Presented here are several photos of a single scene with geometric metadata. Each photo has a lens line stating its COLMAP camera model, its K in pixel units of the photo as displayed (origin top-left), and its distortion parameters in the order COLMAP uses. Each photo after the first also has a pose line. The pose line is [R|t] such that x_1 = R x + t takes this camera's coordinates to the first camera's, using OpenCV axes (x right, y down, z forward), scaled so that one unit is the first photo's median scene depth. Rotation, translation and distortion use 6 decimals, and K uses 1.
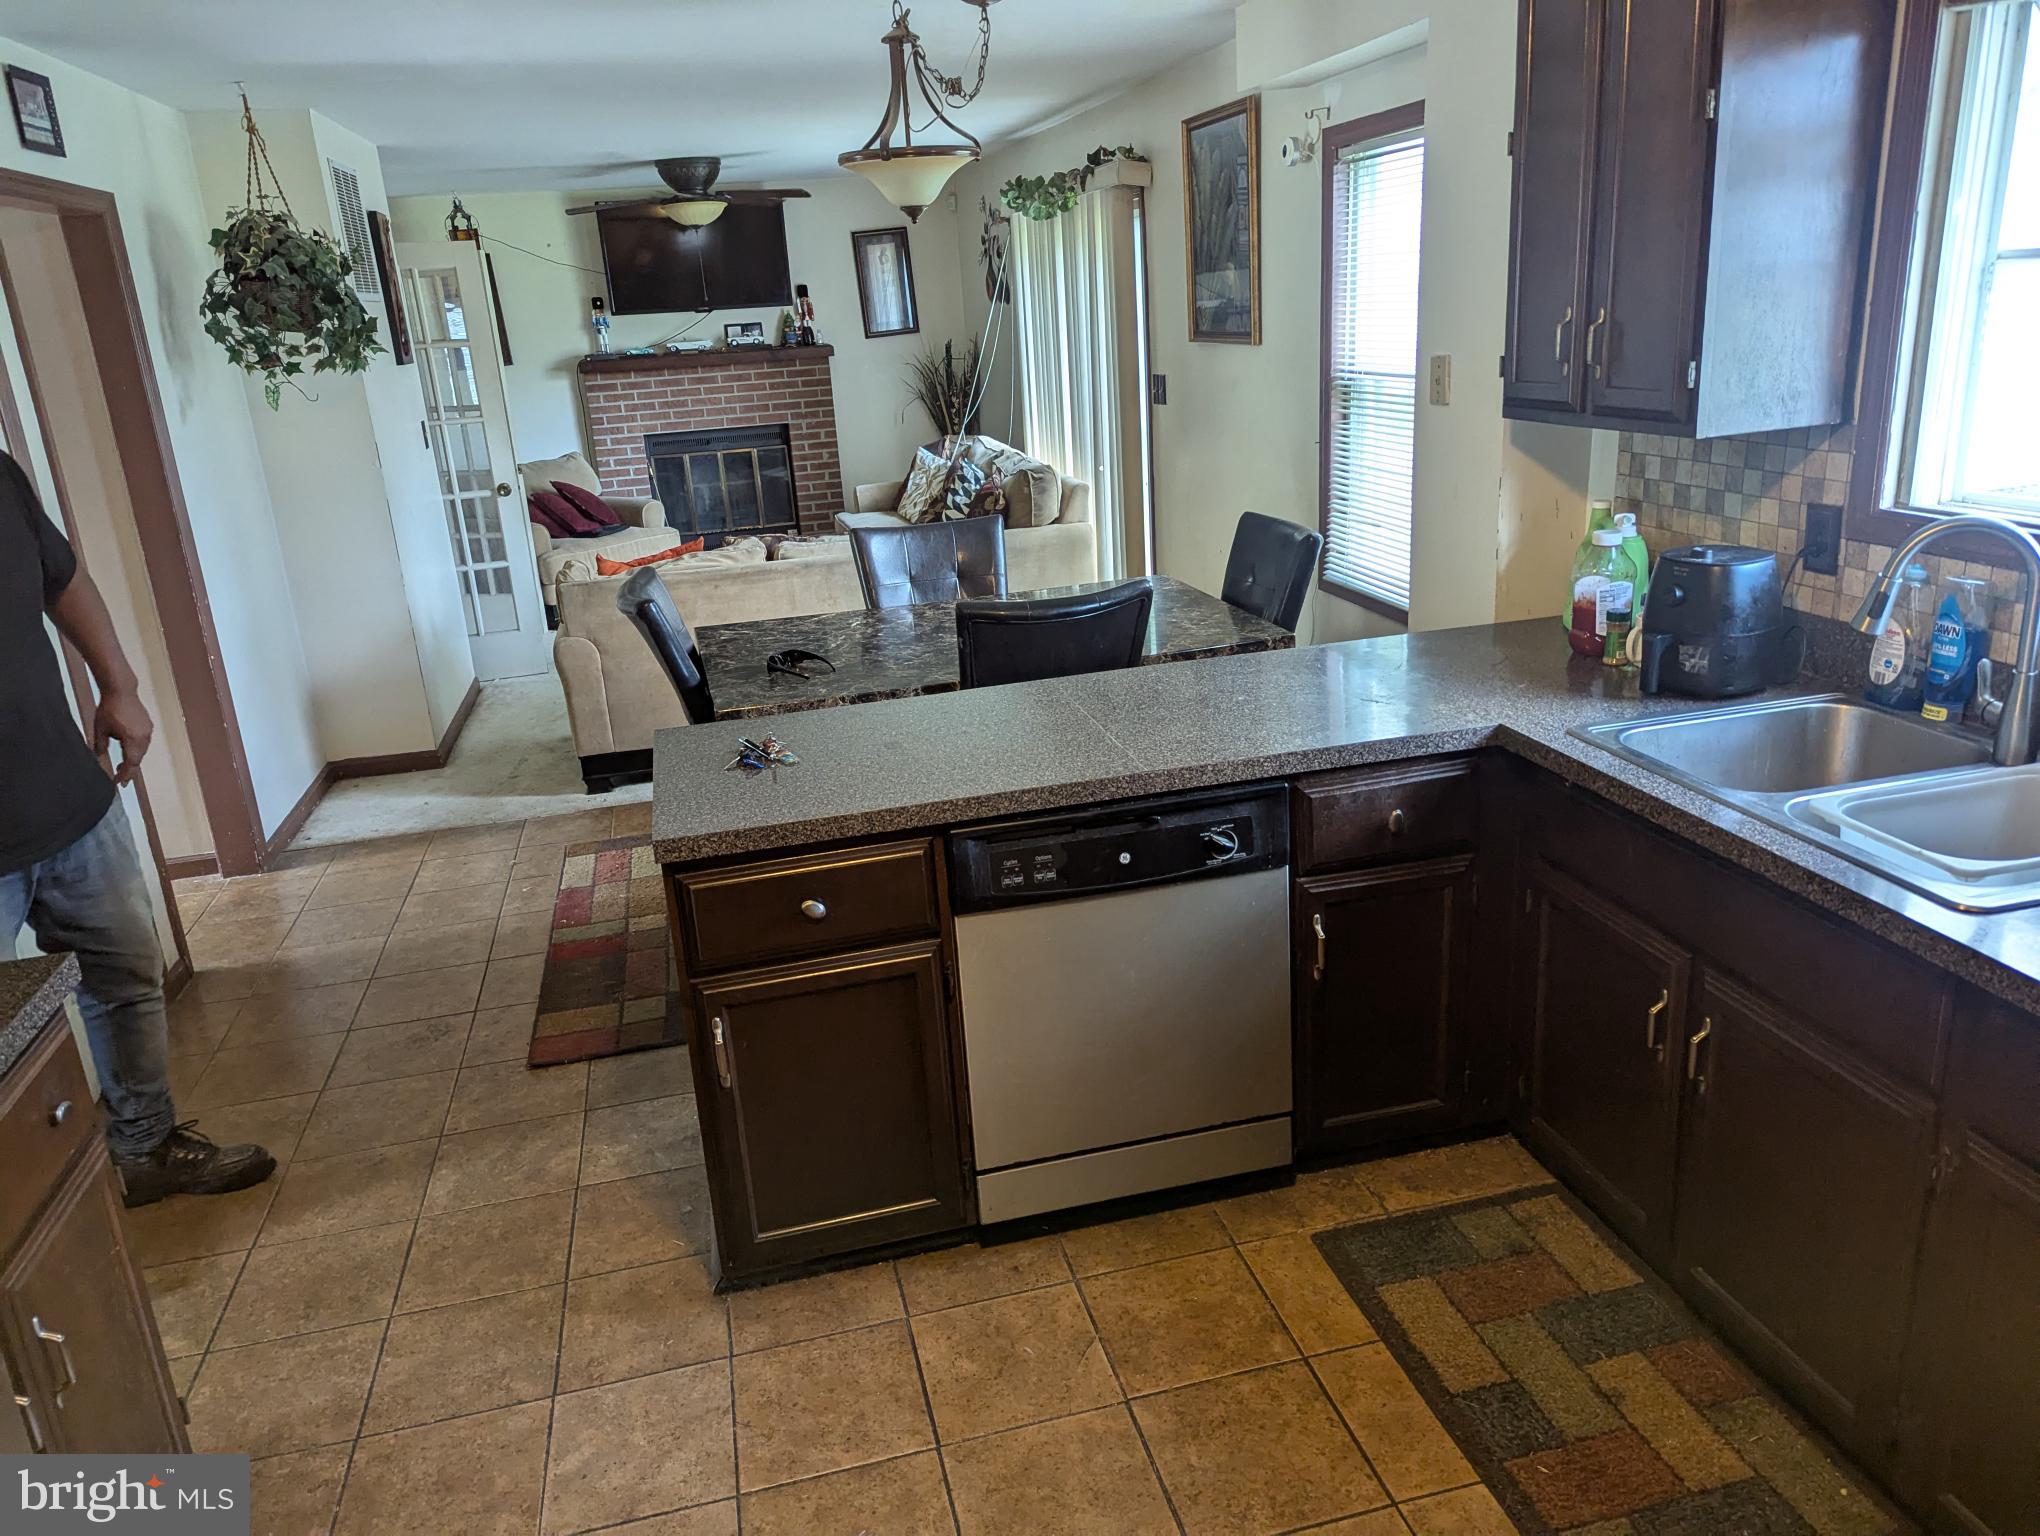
lens RADIAL K [[1452.1, 0, 1025.7], [0, 1452.1, 766.8], [0, 0, 1]] dist [0.000817, -0.002119]
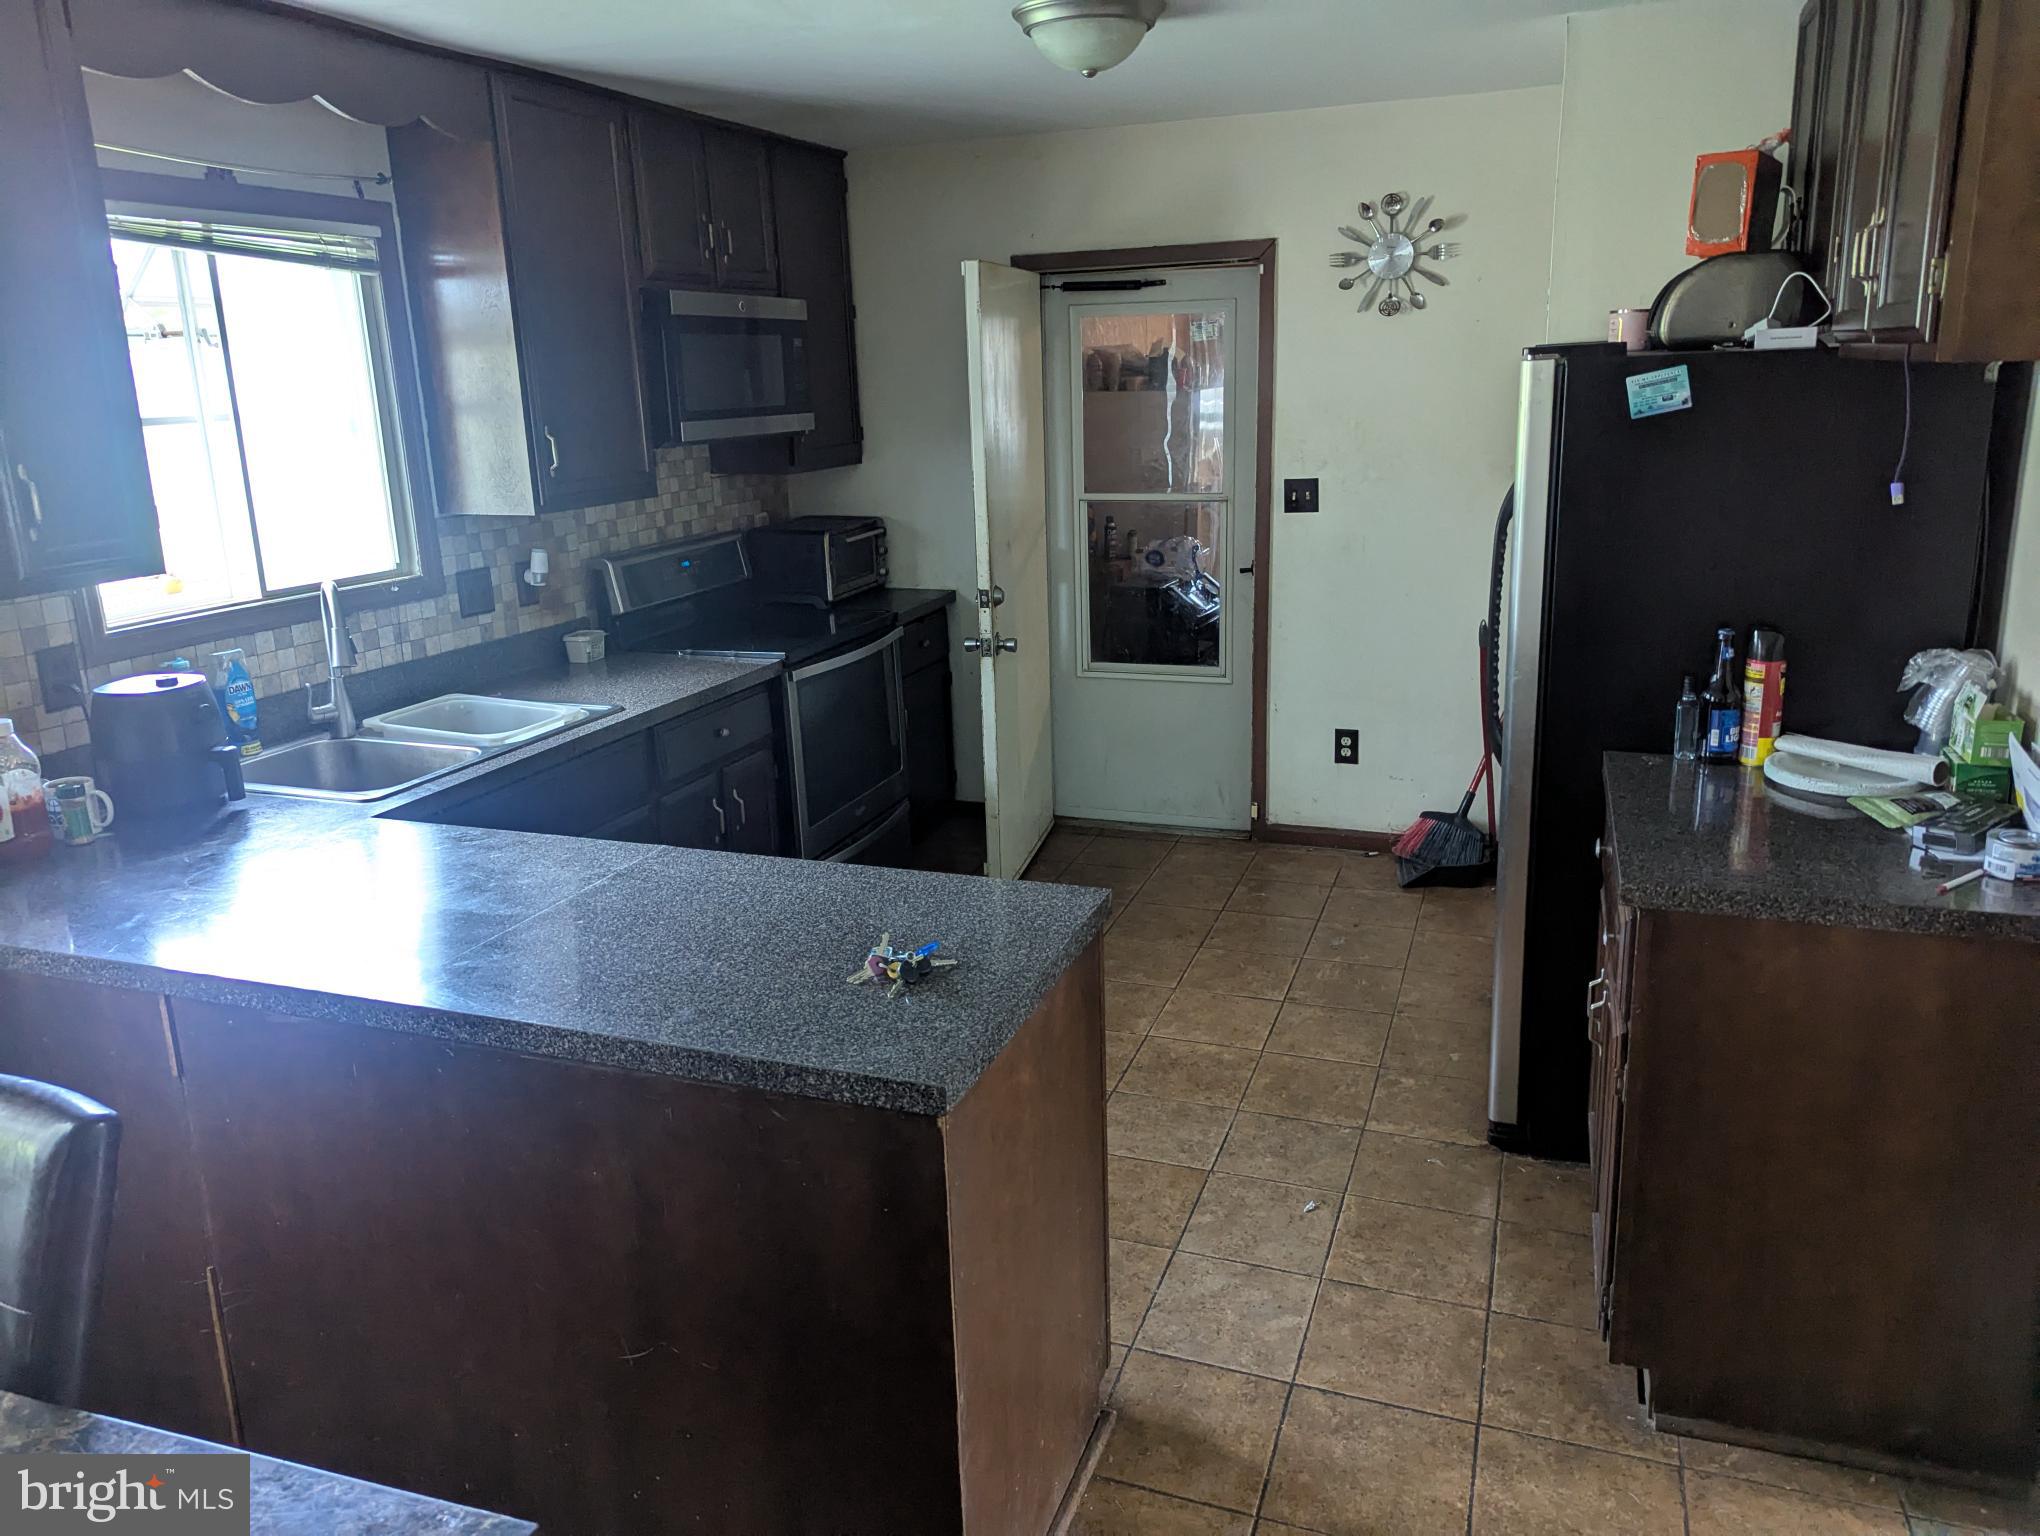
lens RADIAL K [[1452.1, 0, 1022.1], [0, 1452.1, 762.6], [0, 0, 1]] dist [0.000817, -0.002119]
pose [[-0.830482, -0.063577, 0.553406, -0.685285], [0.242092, 0.853545, 0.461360, -0.458719], [-0.501689, 0.517126, -0.693462, 1.529203]]
